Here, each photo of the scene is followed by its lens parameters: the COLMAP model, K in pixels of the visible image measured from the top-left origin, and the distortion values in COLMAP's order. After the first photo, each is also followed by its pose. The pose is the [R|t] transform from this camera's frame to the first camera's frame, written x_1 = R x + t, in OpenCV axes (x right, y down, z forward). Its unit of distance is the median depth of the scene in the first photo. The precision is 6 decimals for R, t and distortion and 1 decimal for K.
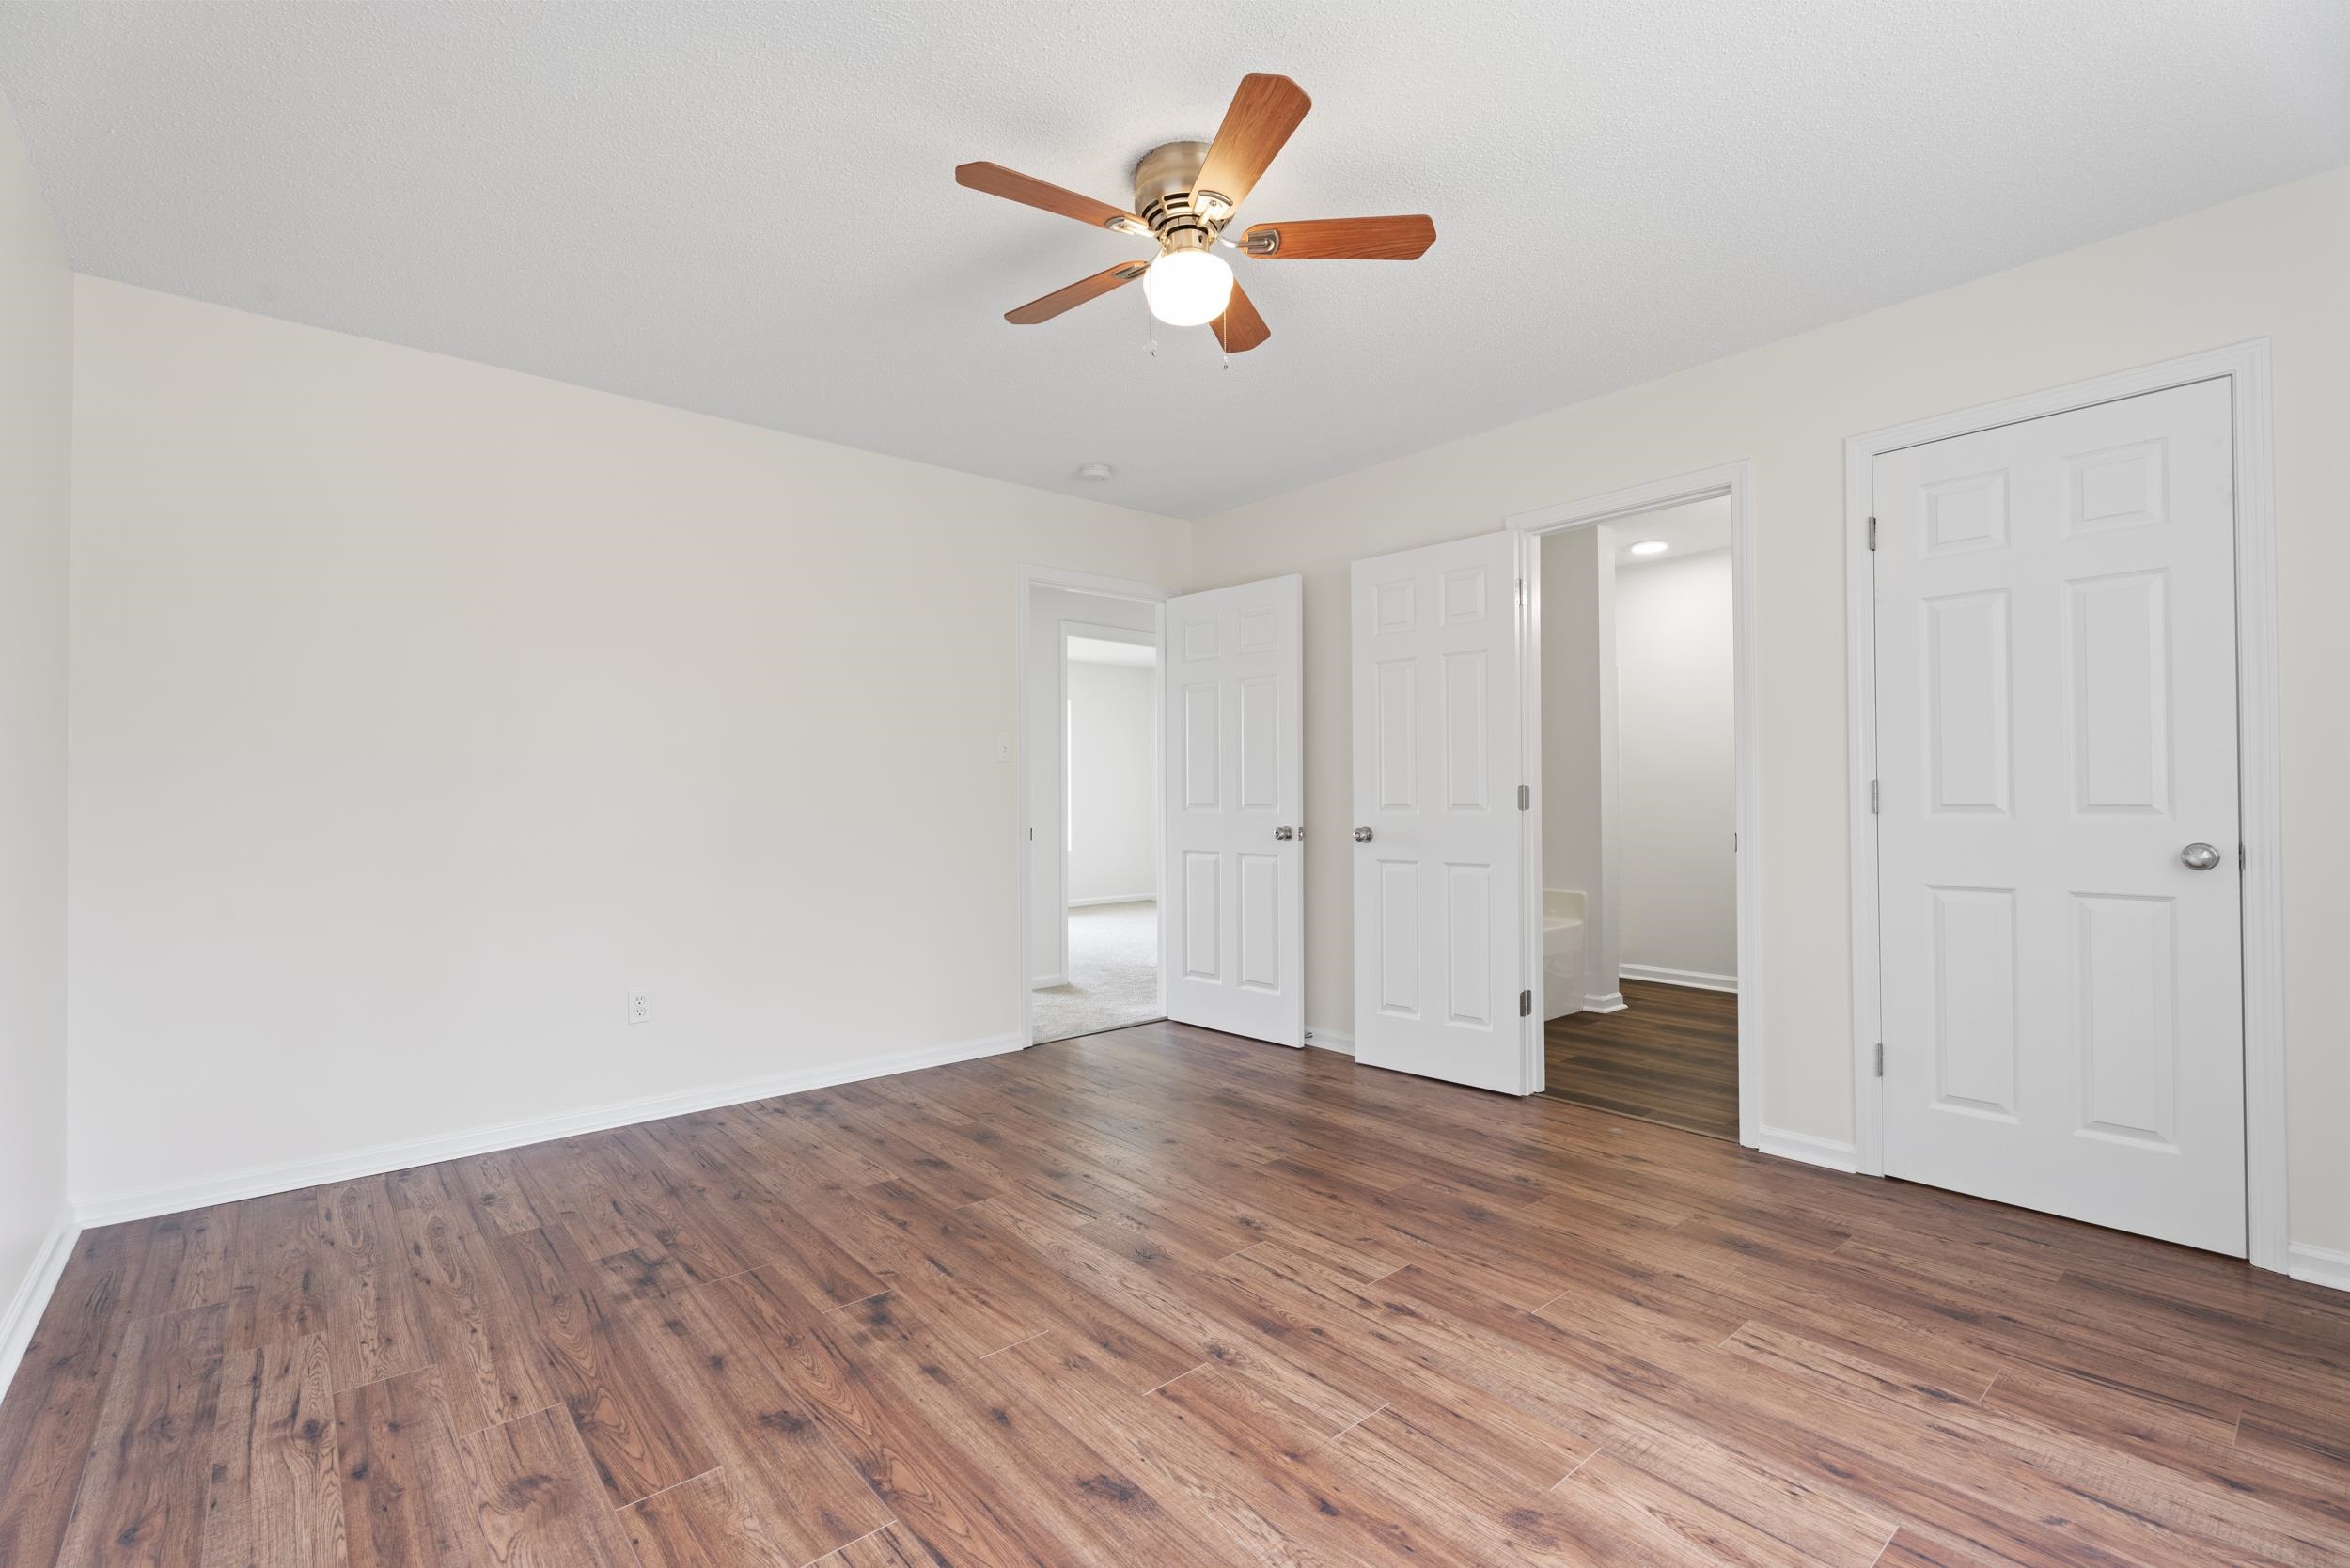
lens RADIAL K [[1034.7, 0, 1163.7], [0, 1034.7, 790.8], [0, 0, 1]] dist [0.000353, 0.001051]
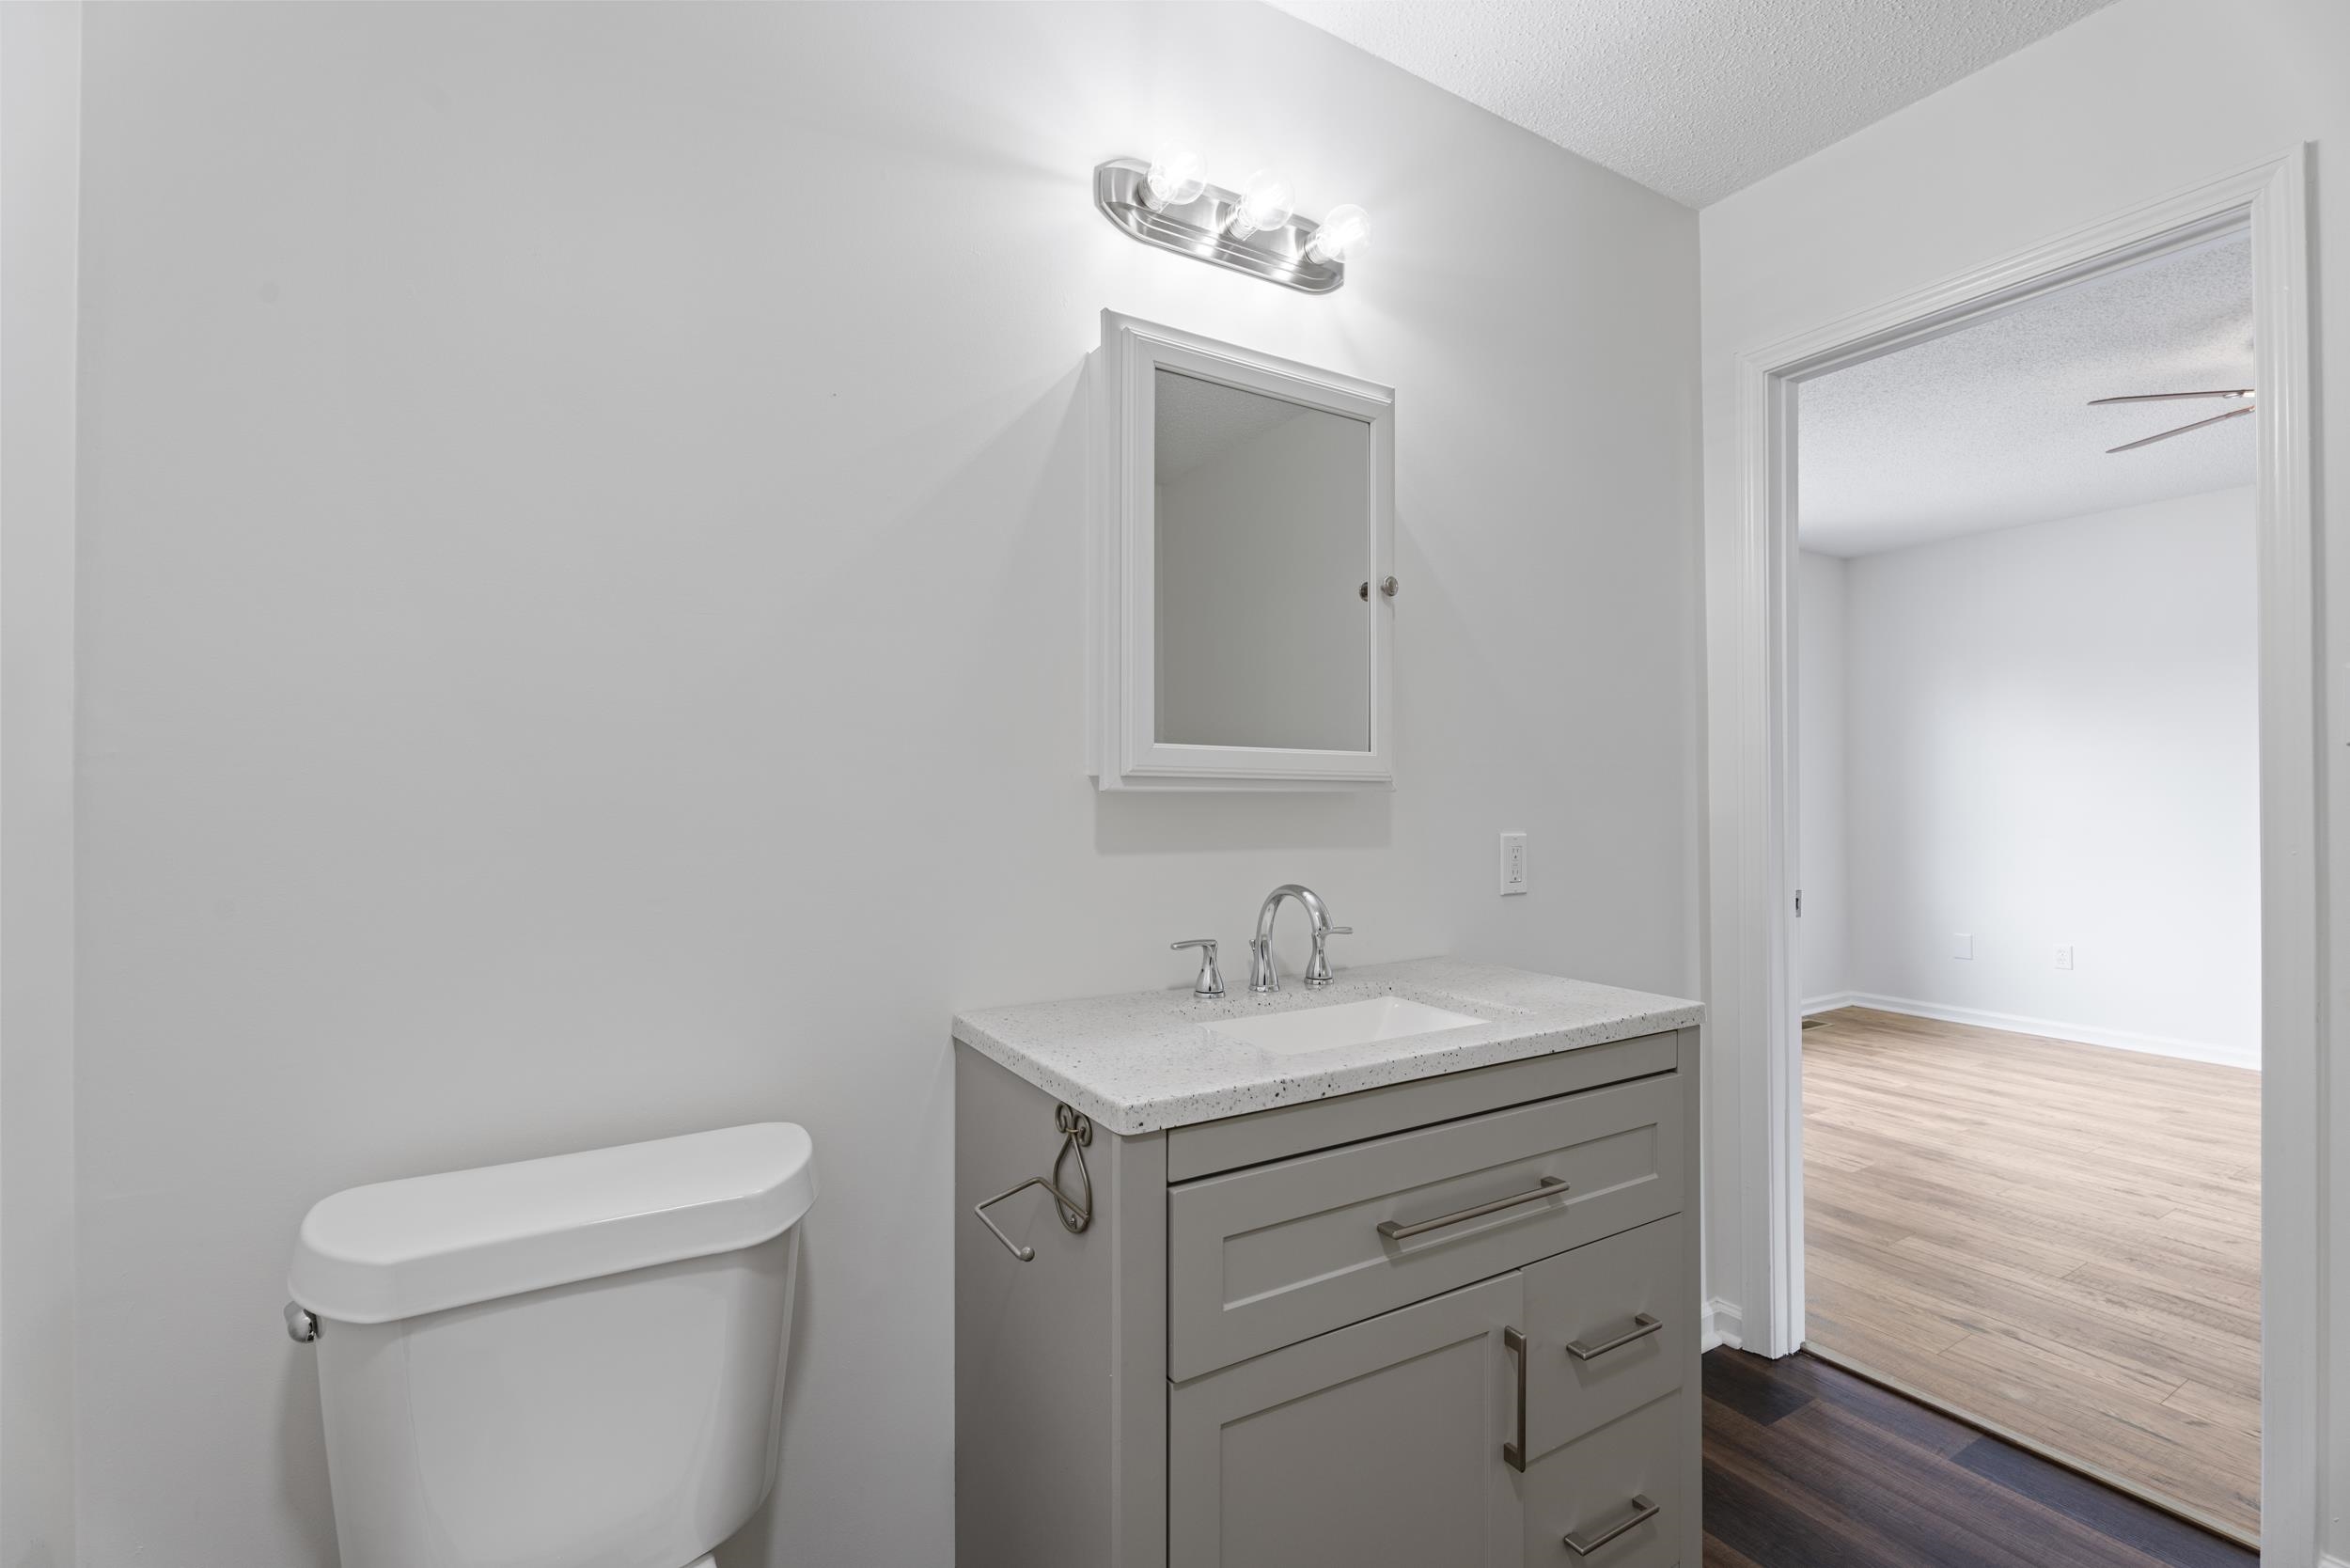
lens RADIAL K [[1034.7, 0, 1163.7], [0, 1034.7, 790.8], [0, 0, 1]] dist [0.000353, 0.001051]
pose [[-0.986373, 0.009662, 0.164239, 1.252016], [0.008163, 0.999919, -0.009803, -0.033977], [-0.164320, -0.008329, -0.986372, 2.549750]]
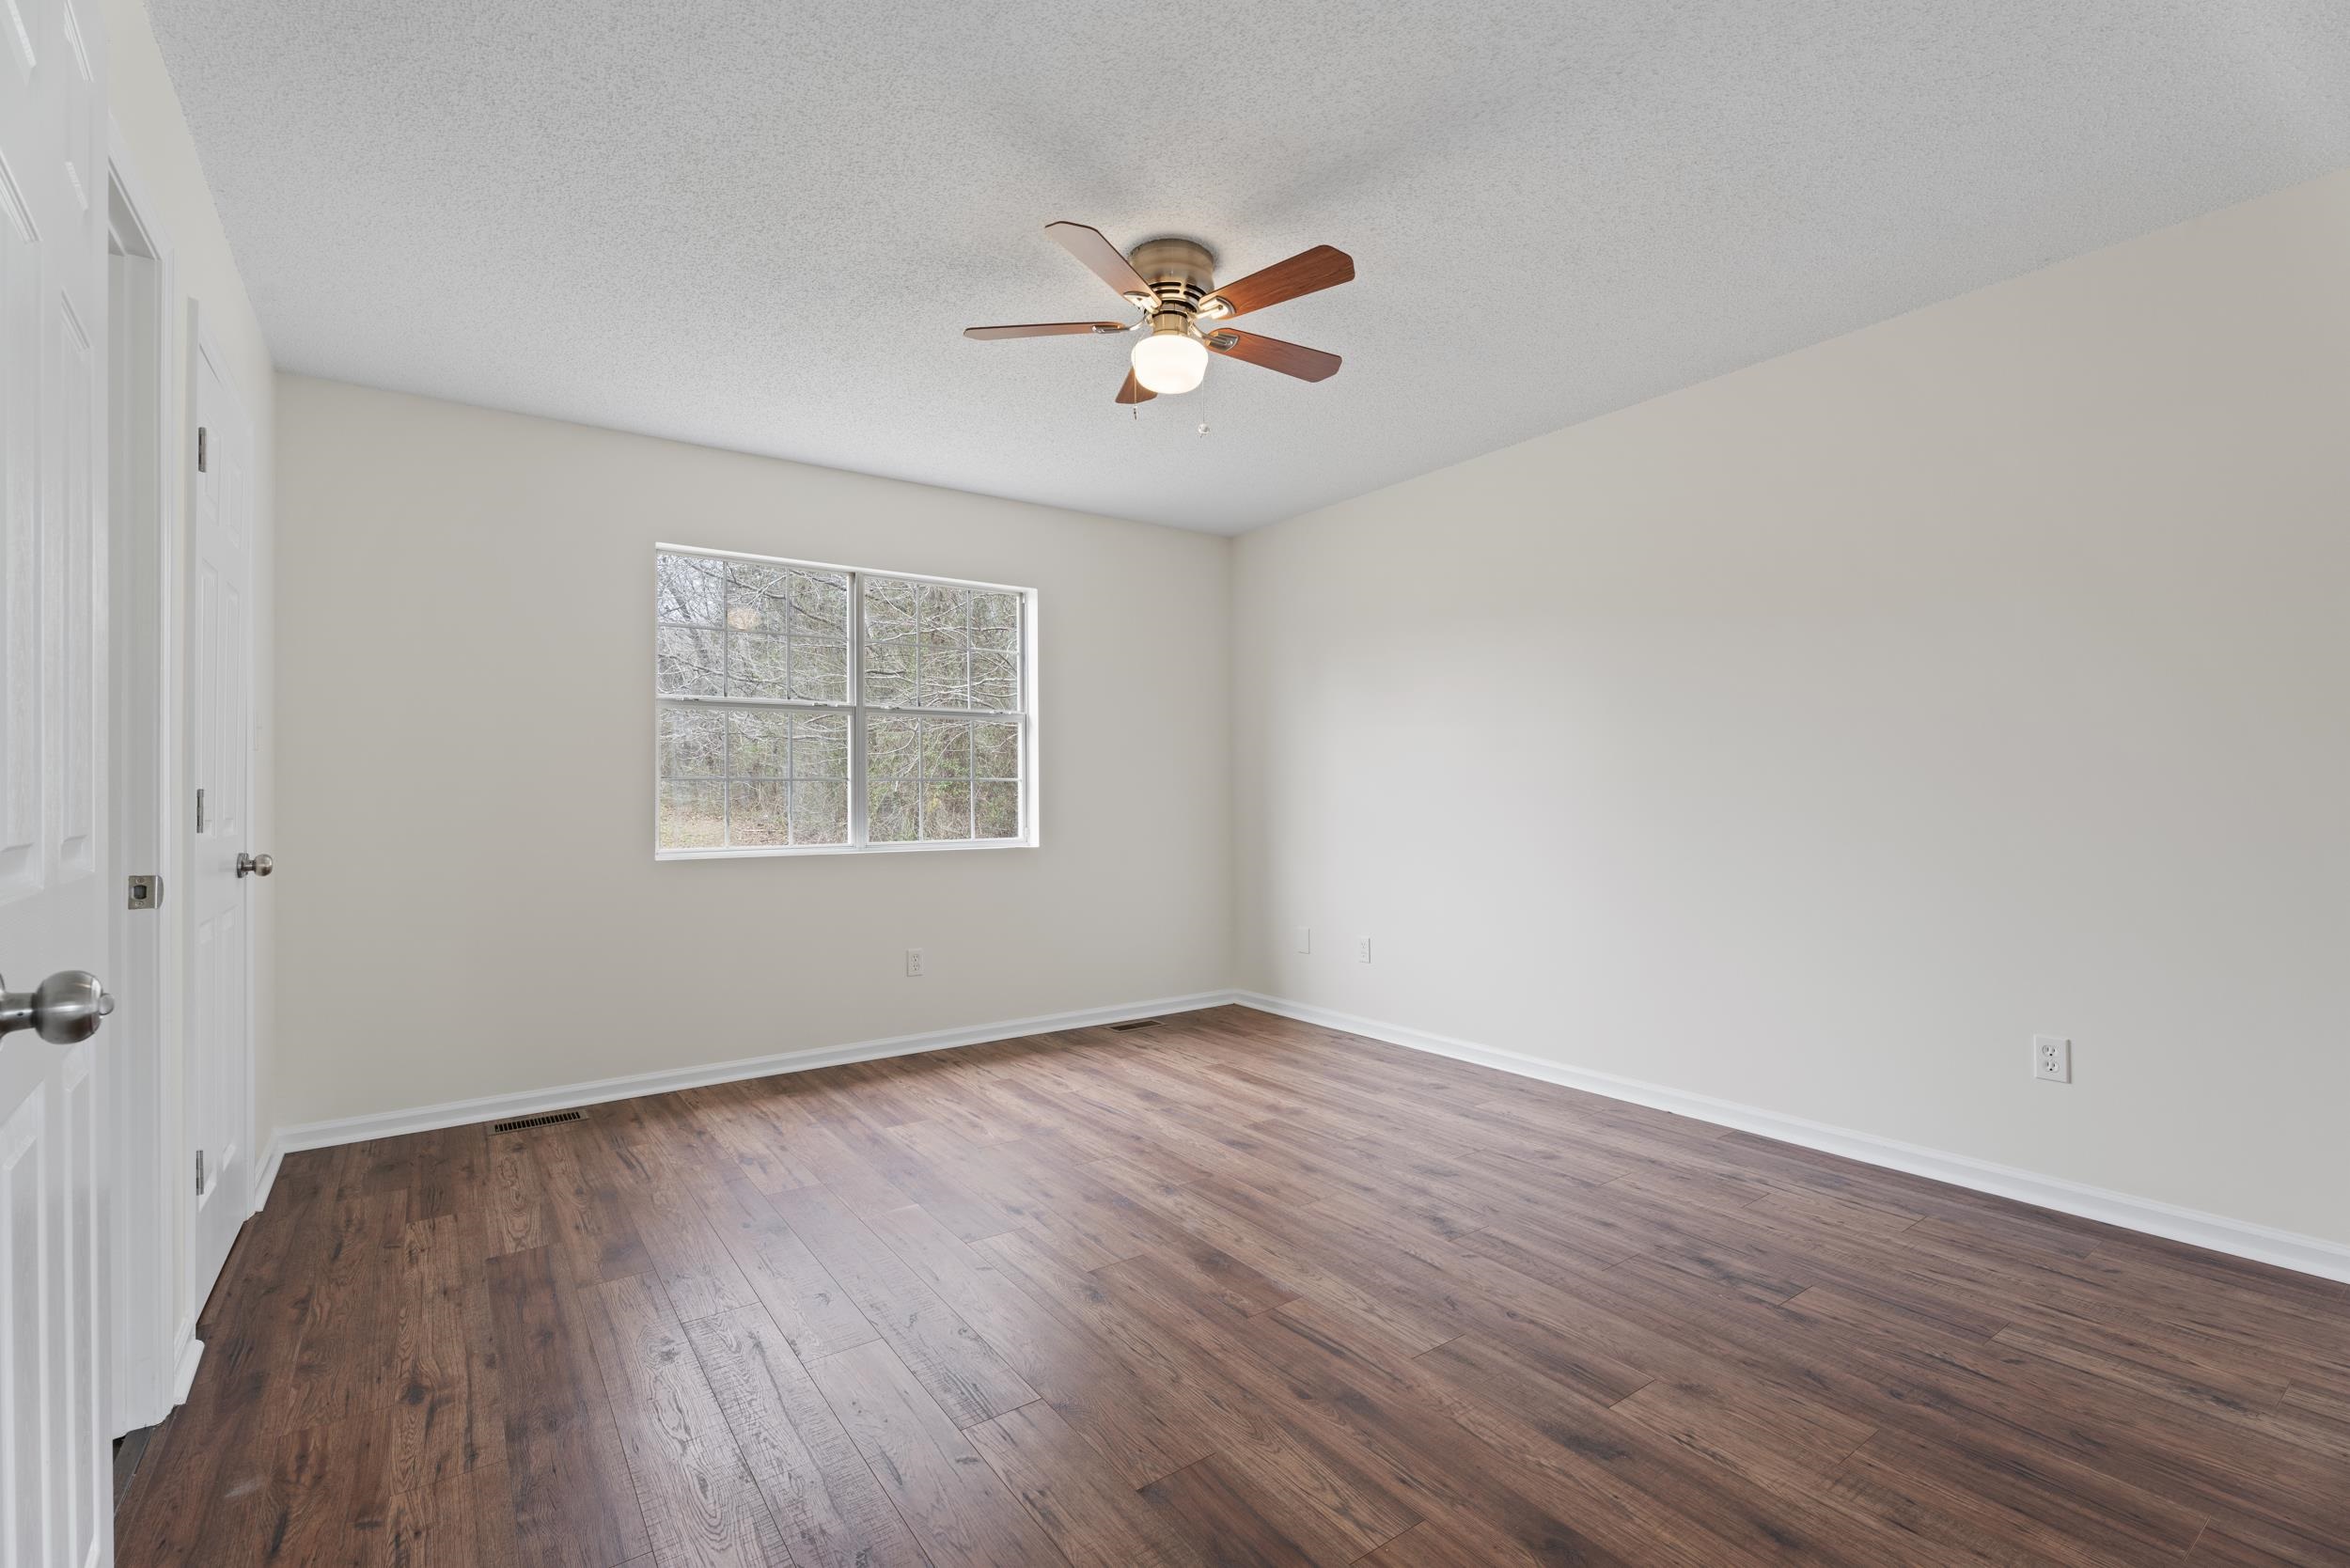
lens RADIAL K [[1034.7, 0, 1163.7], [0, 1034.7, 790.8], [0, 0, 1]] dist [0.000353, 0.001051]
pose [[-0.995777, 0.014330, 0.090676, -0.069660], [0.013165, 0.999823, -0.013427, 0.013679], [-0.090852, -0.012177, -0.995790, 2.201351]]
